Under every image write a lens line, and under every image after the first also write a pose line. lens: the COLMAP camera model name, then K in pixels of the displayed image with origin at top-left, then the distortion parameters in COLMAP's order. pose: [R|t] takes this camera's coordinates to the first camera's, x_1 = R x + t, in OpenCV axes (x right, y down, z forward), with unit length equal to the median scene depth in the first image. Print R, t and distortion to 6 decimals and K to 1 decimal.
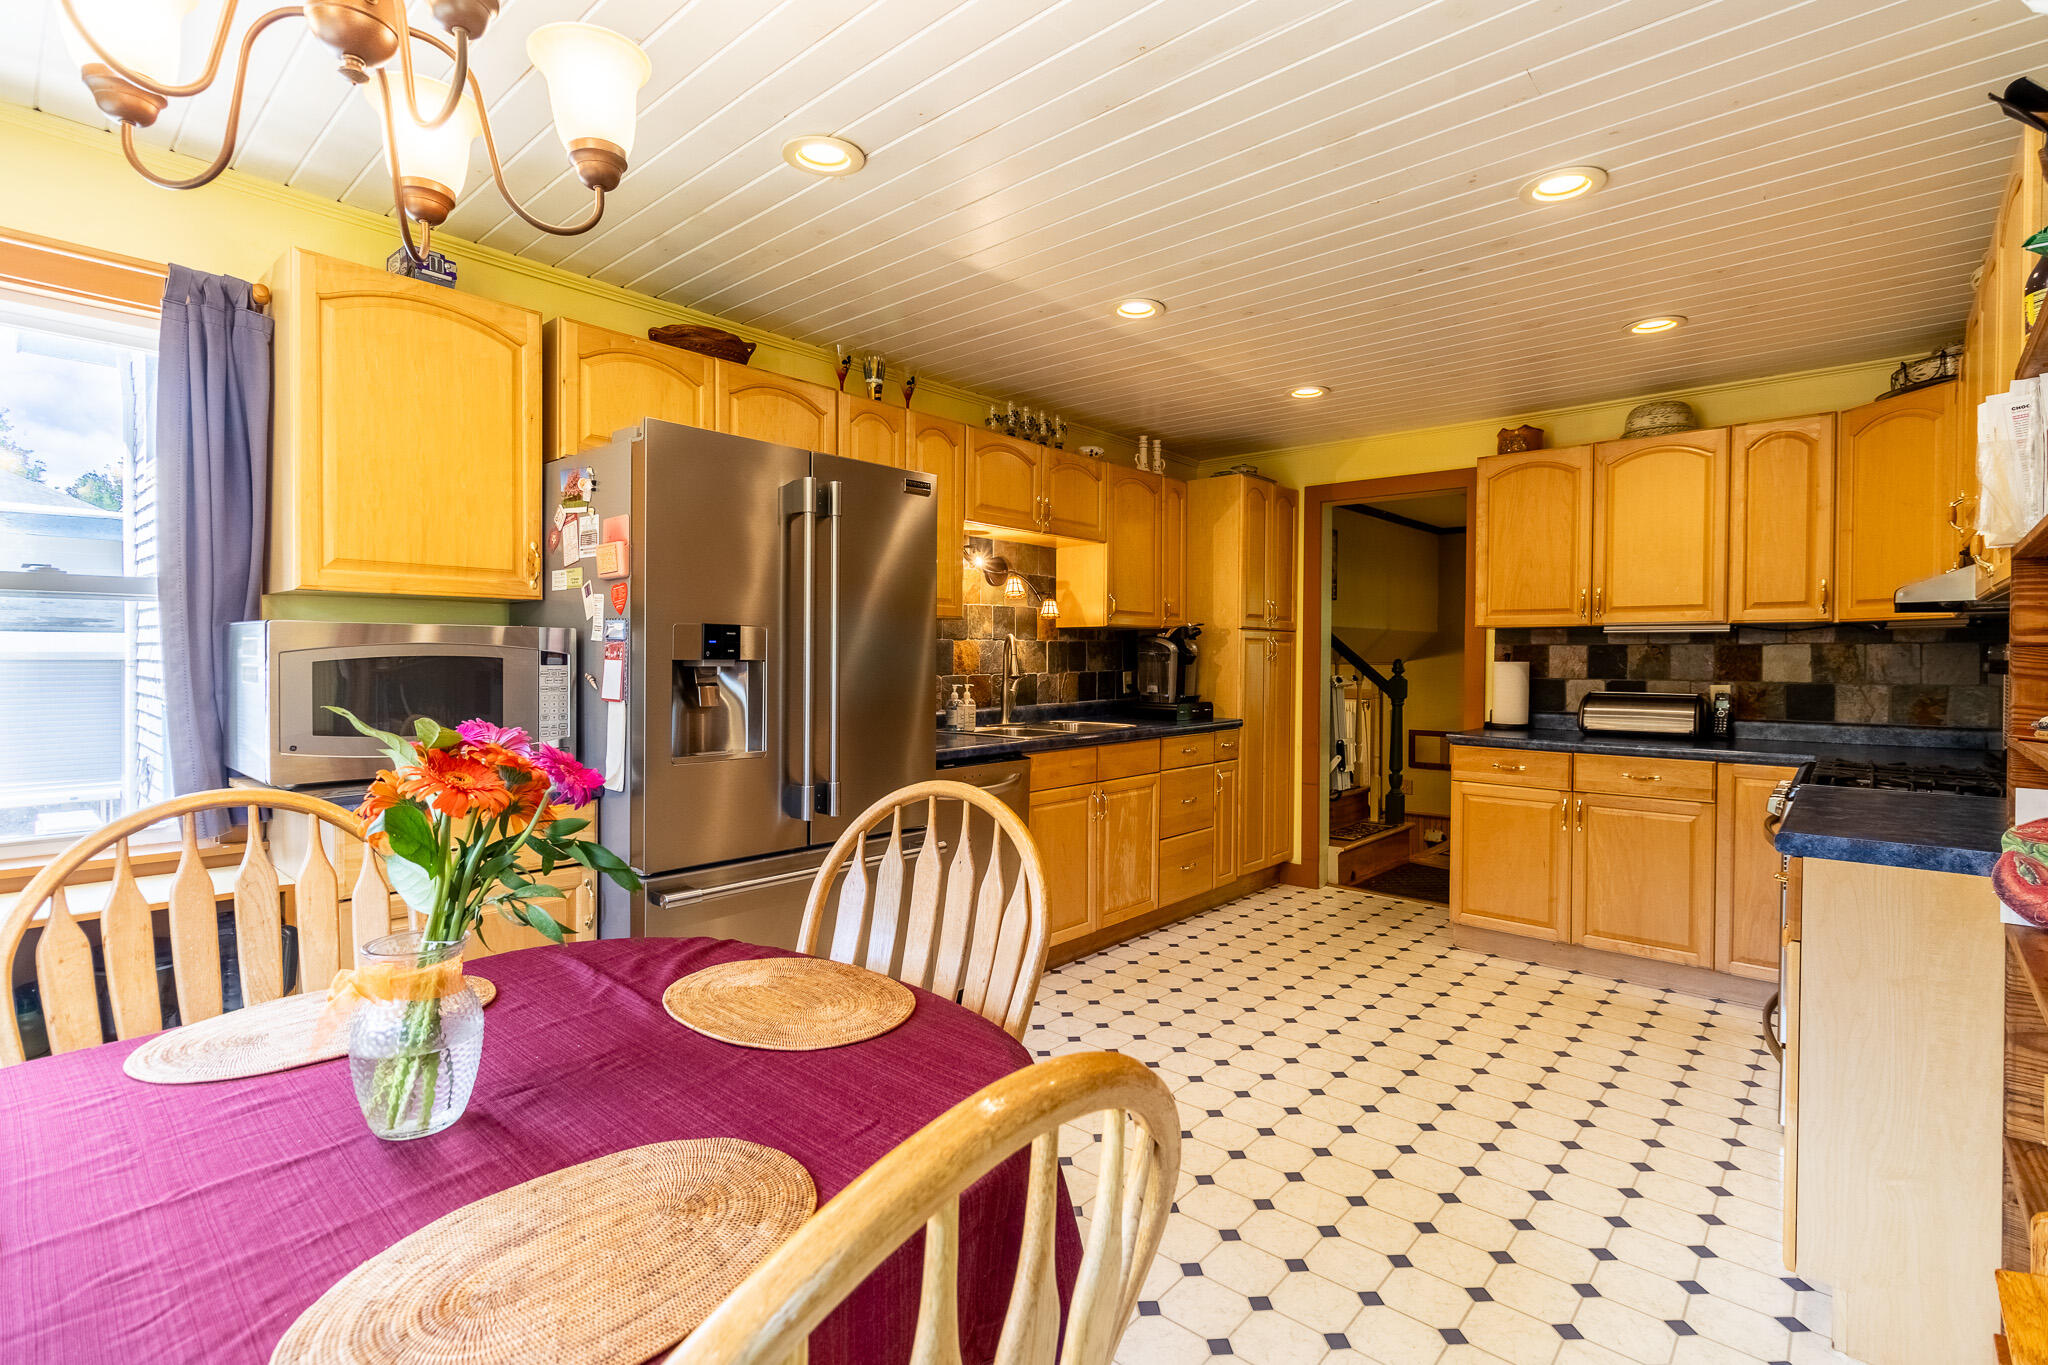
lens RADIAL K [[992.1, 0, 1015.2], [0, 992.1, 653.6], [0, 0, 1]] dist [0.002829, -0.000055]
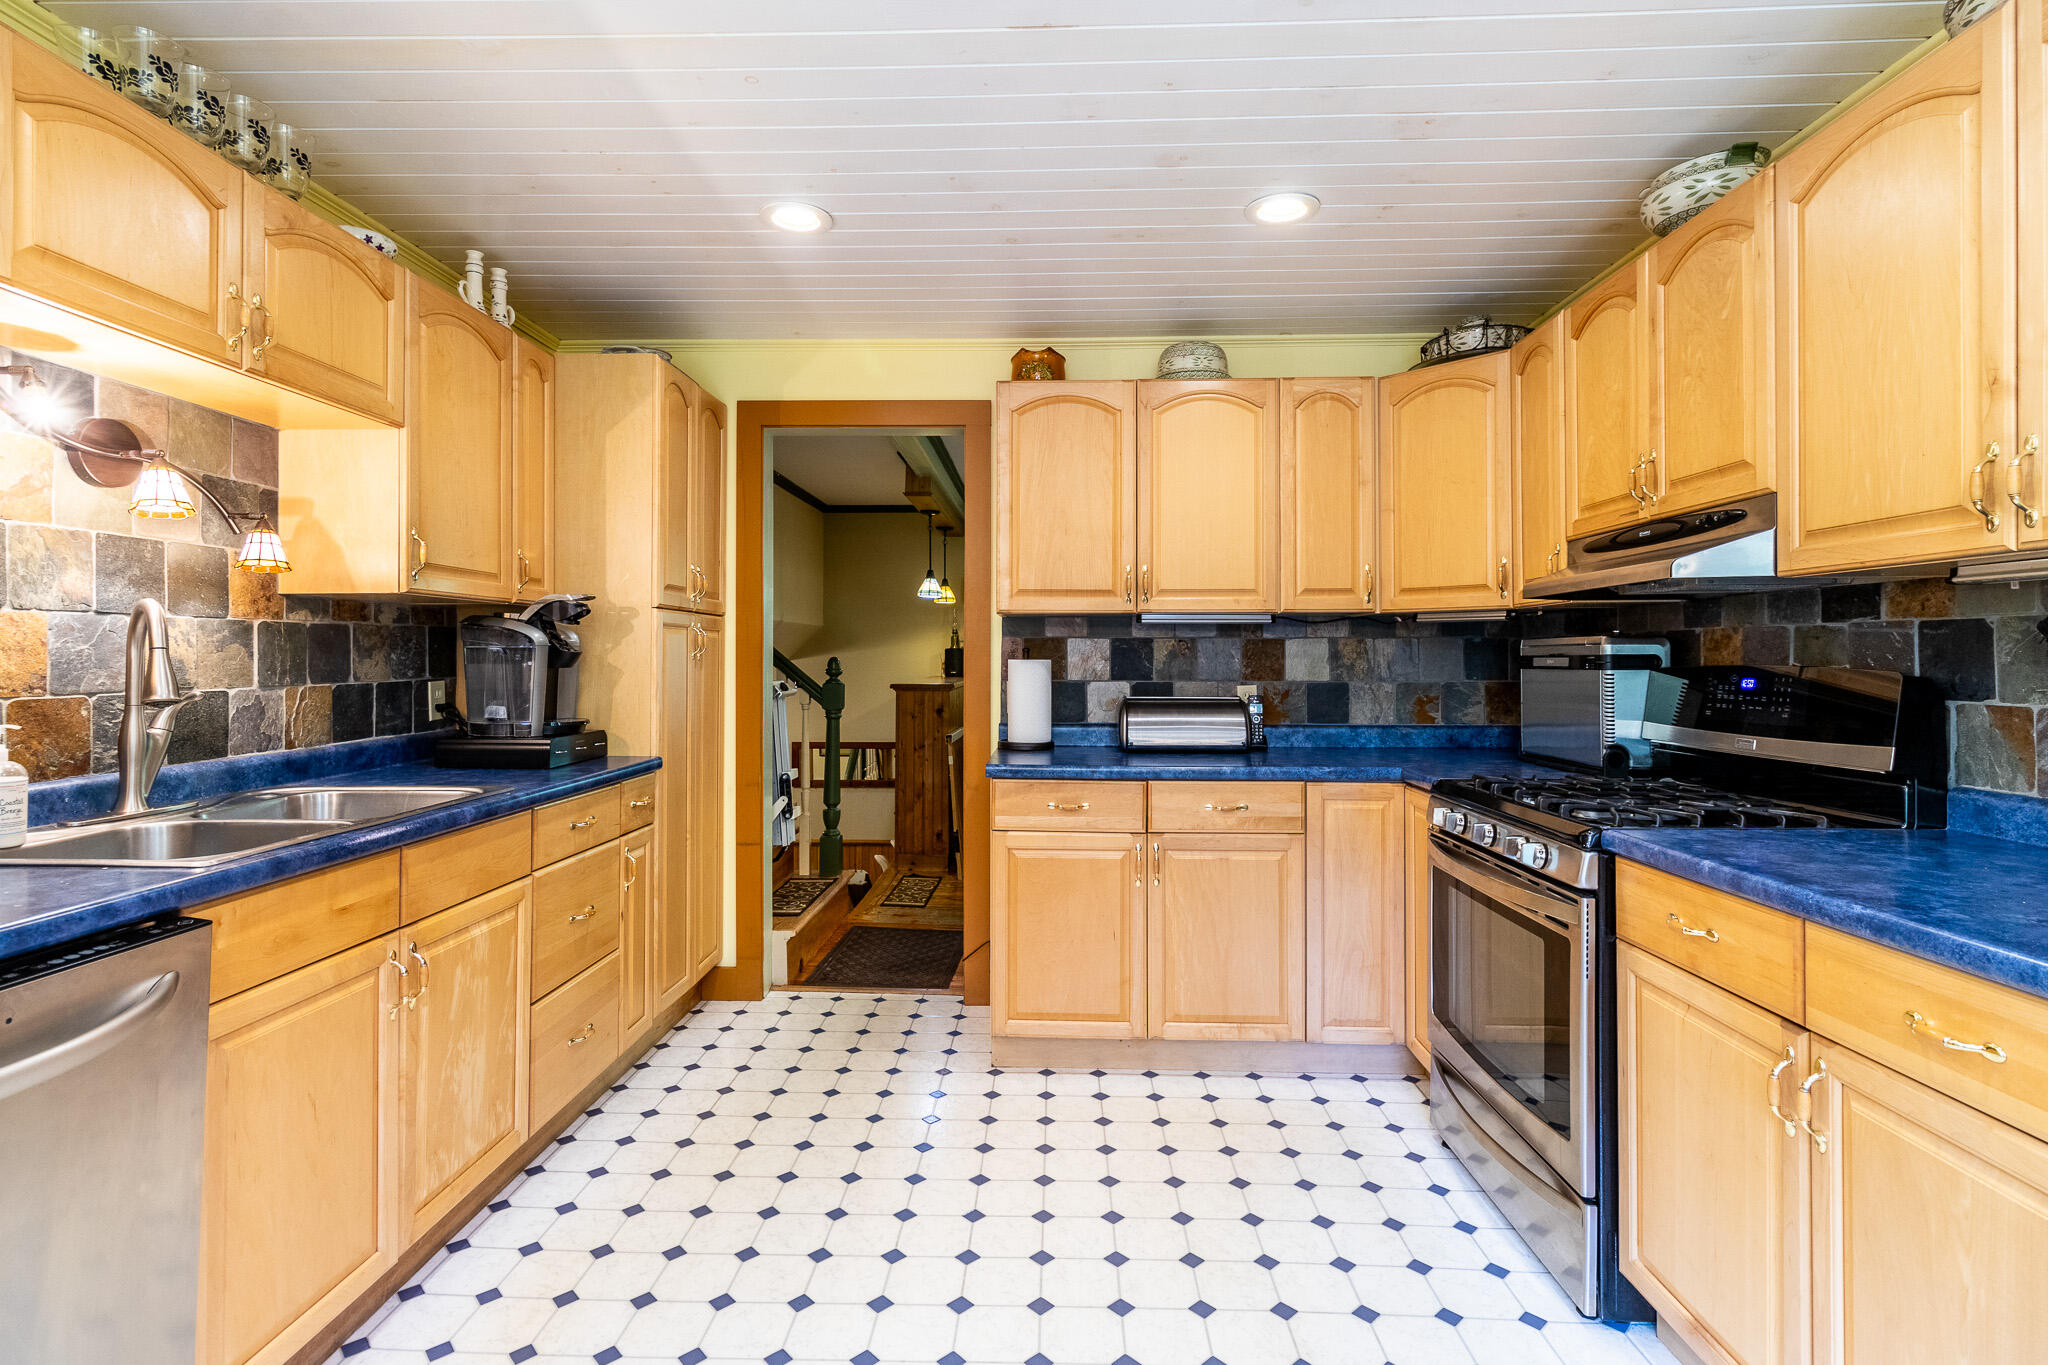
lens RADIAL K [[992.1, 0, 1015.2], [0, 992.1, 653.6], [0, 0, 1]] dist [0.002829, -0.000055]
pose [[0.765461, -0.000626, 0.643482, 0.005140], [0.000657, 1.000000, 0.000192, 0.003571], [-0.643482, 0.000276, 0.765462, 0.446778]]
